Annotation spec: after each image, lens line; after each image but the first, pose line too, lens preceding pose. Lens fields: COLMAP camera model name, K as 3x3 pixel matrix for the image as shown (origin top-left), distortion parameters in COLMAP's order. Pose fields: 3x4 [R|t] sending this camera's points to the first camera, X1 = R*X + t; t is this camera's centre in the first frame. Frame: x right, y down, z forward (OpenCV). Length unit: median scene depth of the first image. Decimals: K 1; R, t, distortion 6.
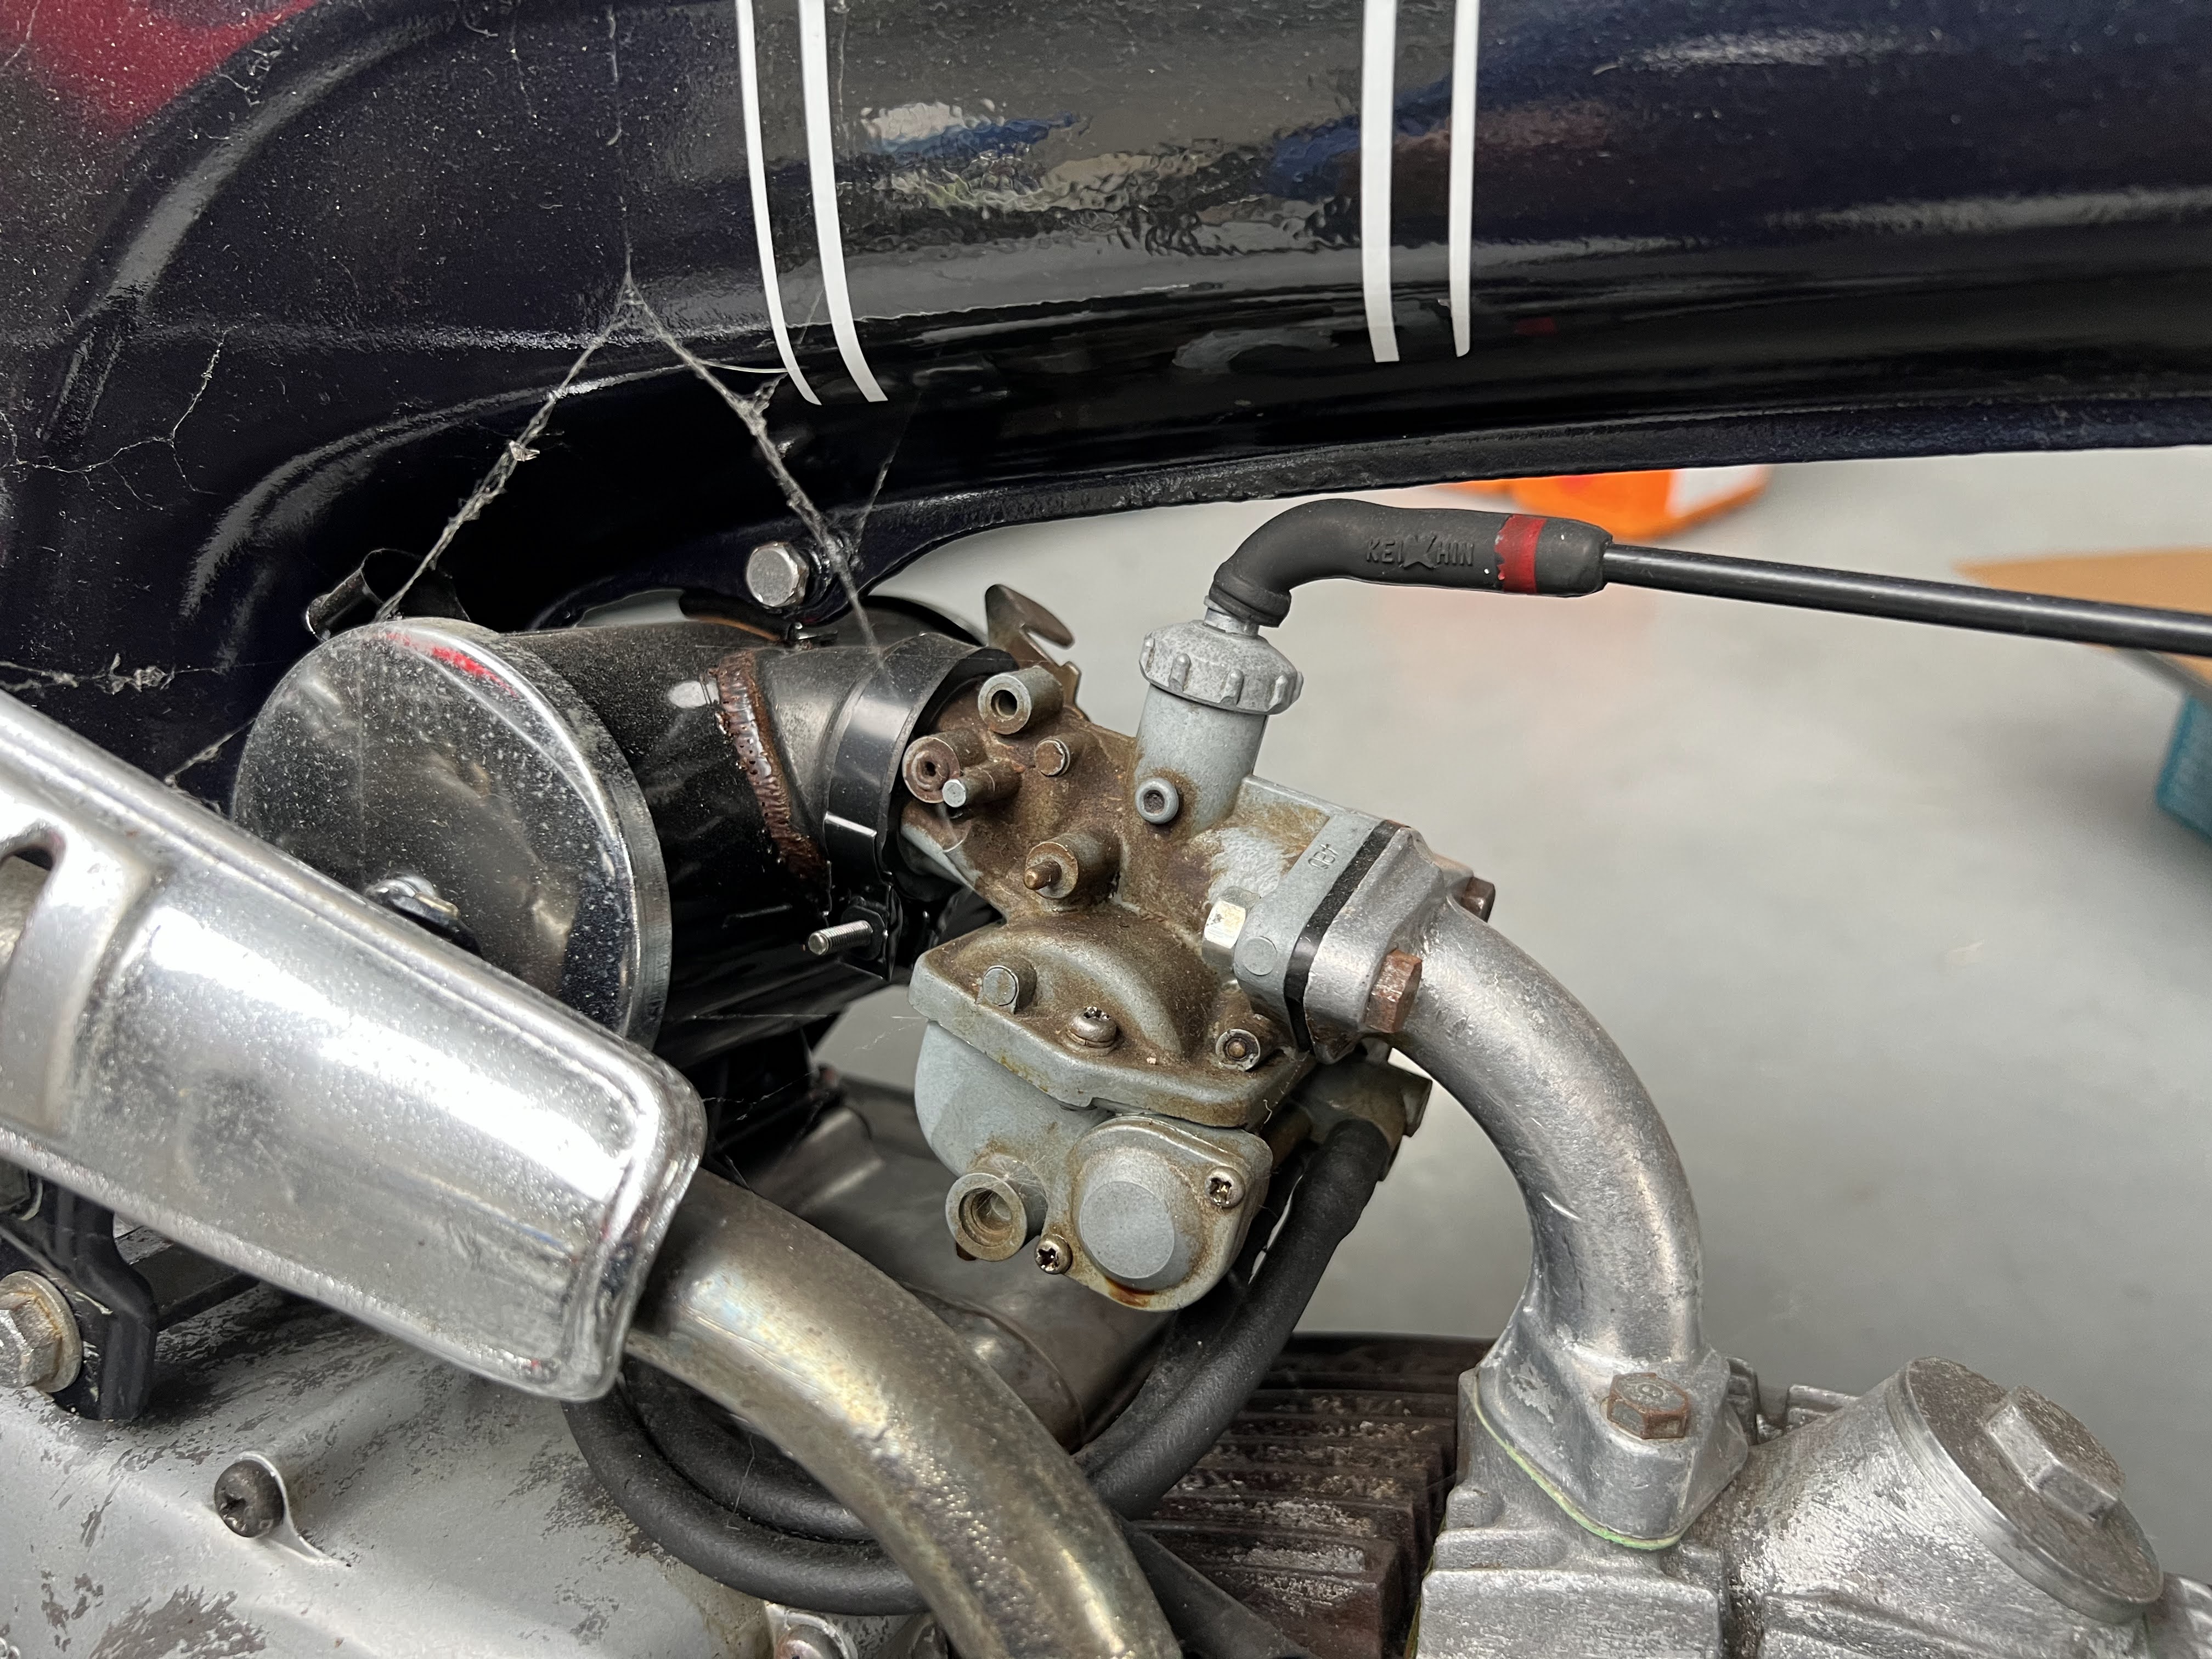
lens RADIAL K [[1715.0, 0, 1106.0], [0, 1715.0, 829.5], [0, 0, 1]] dist [0.067887, -0.095082]
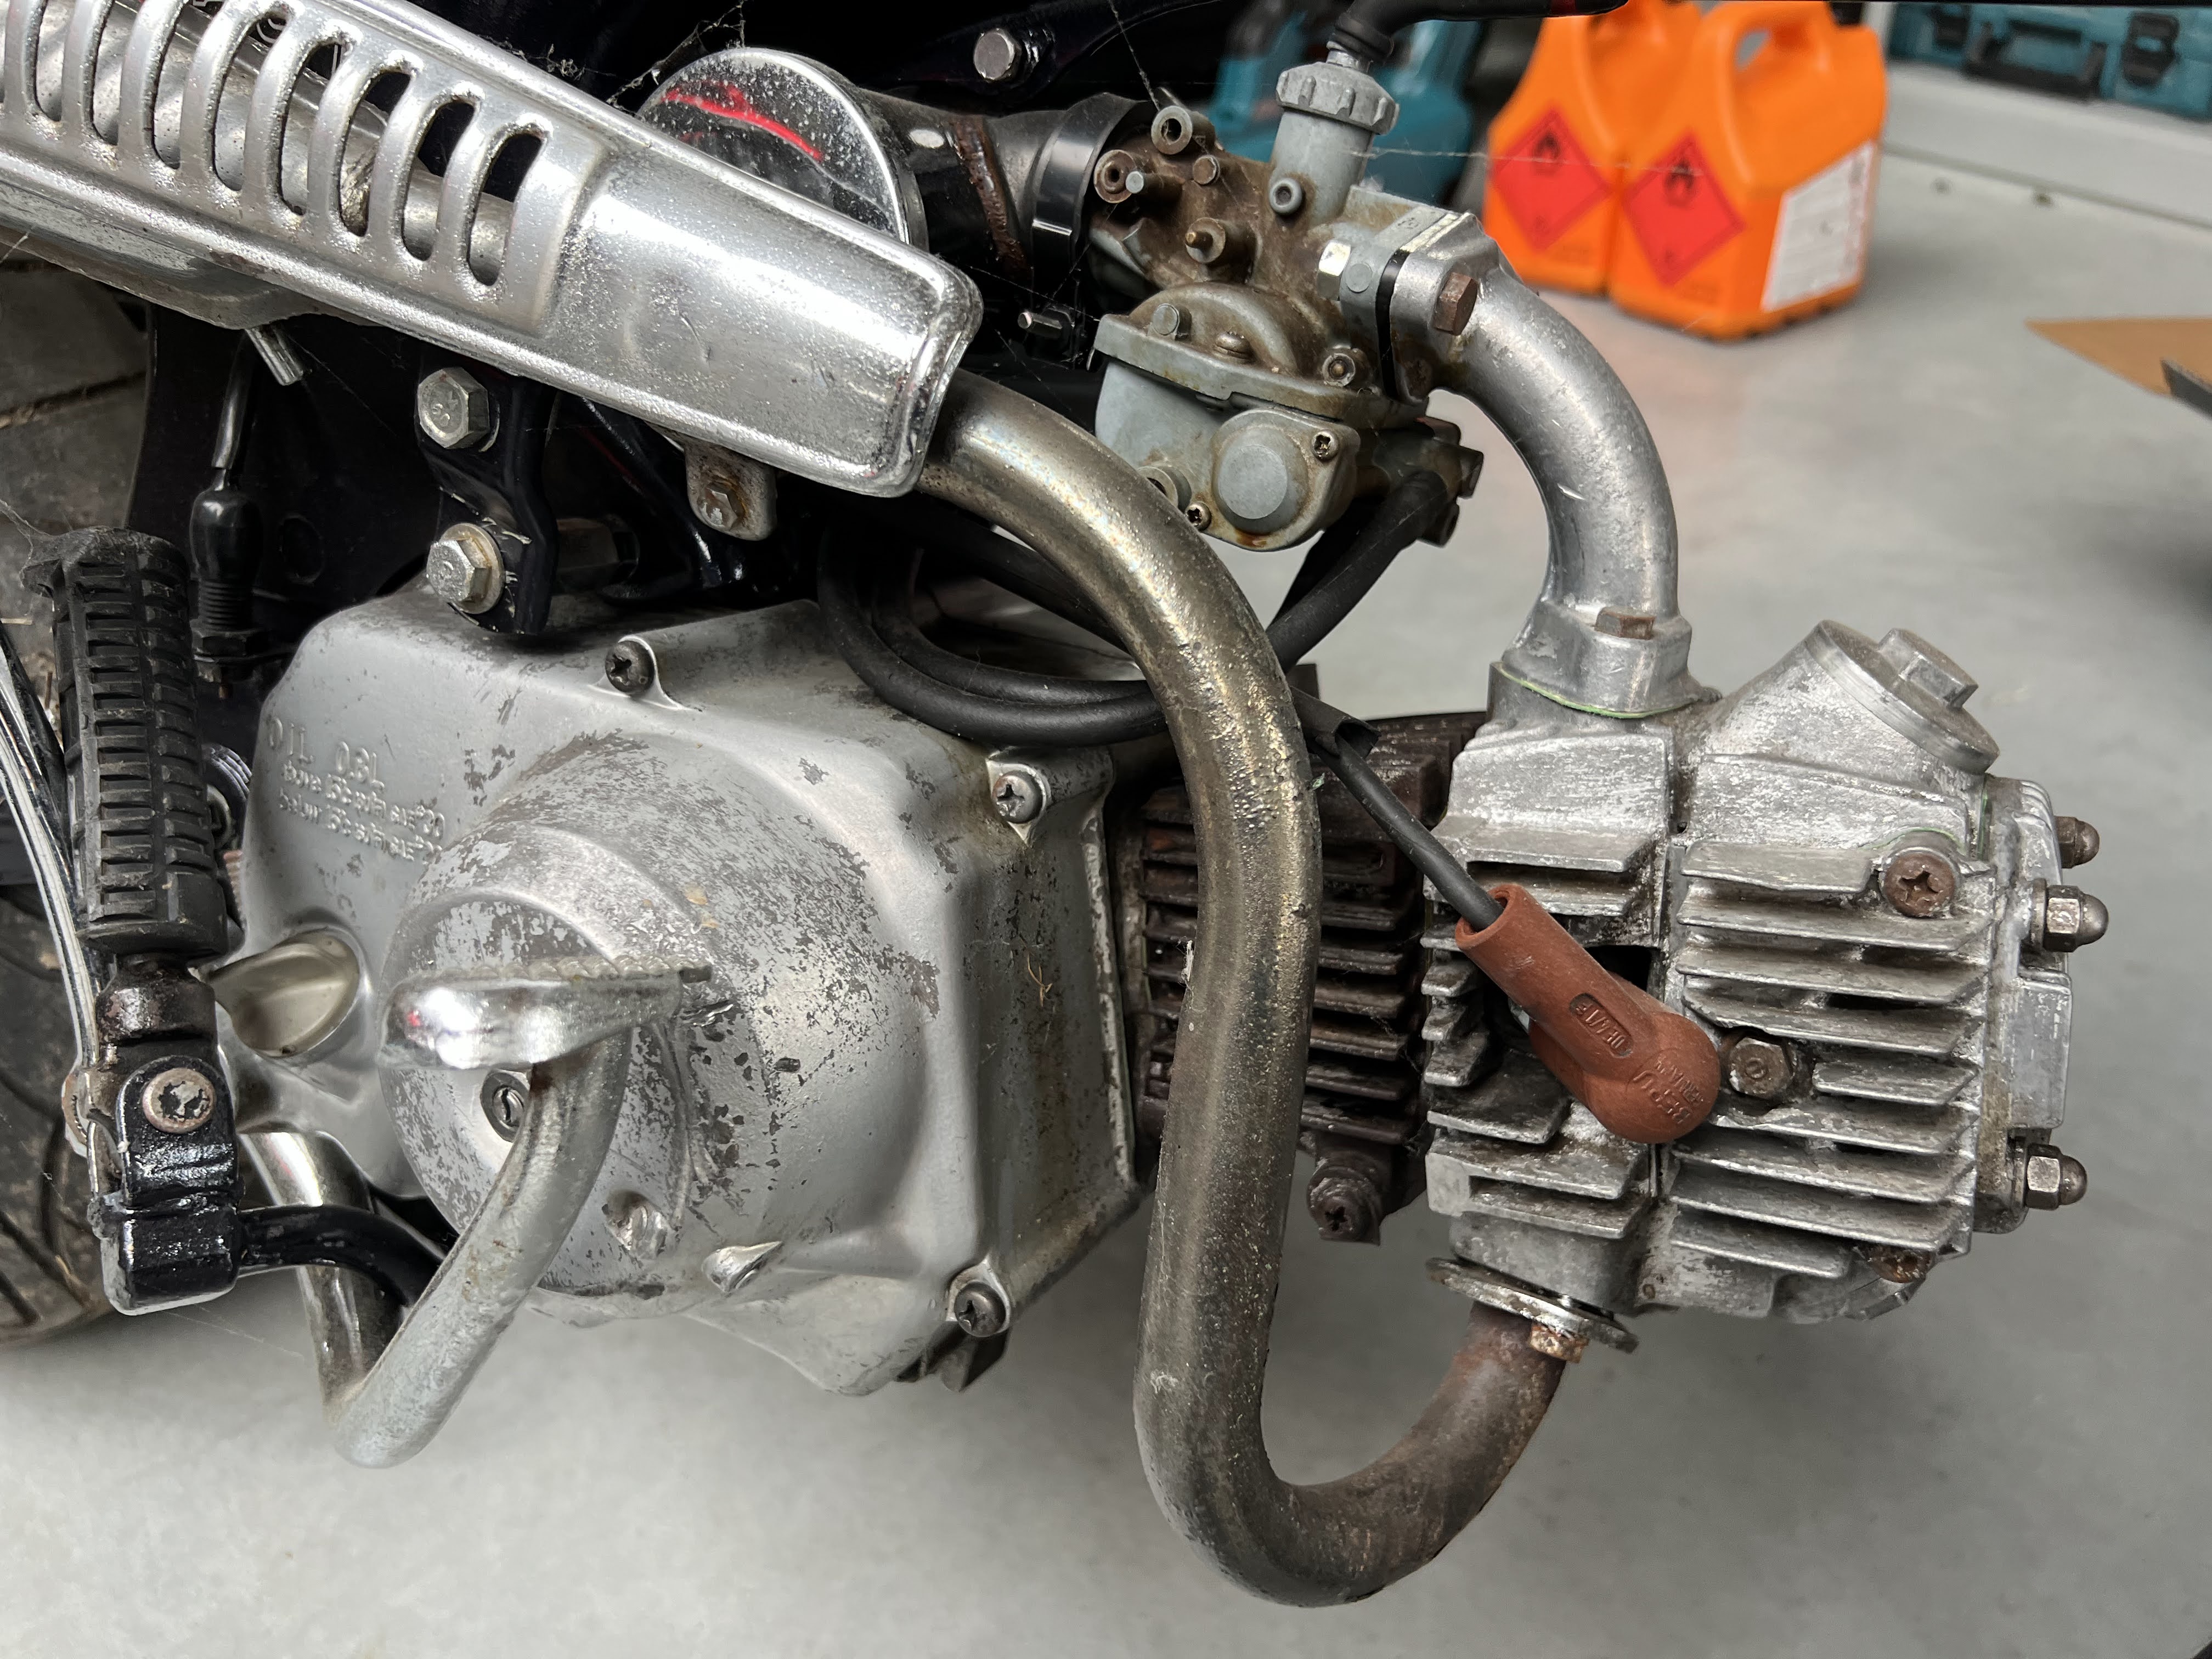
lens RADIAL K [[1715.1, 0, 1089.8], [0, 1715.1, 828.7], [0, 0, 1]] dist [0.096806, -0.227165]
pose [[0.997828, 0.036991, -0.054515, -0.031923], [-0.033328, 0.997220, 0.066643, 0.405334], [0.056828, -0.064681, 0.996287, -0.399202]]
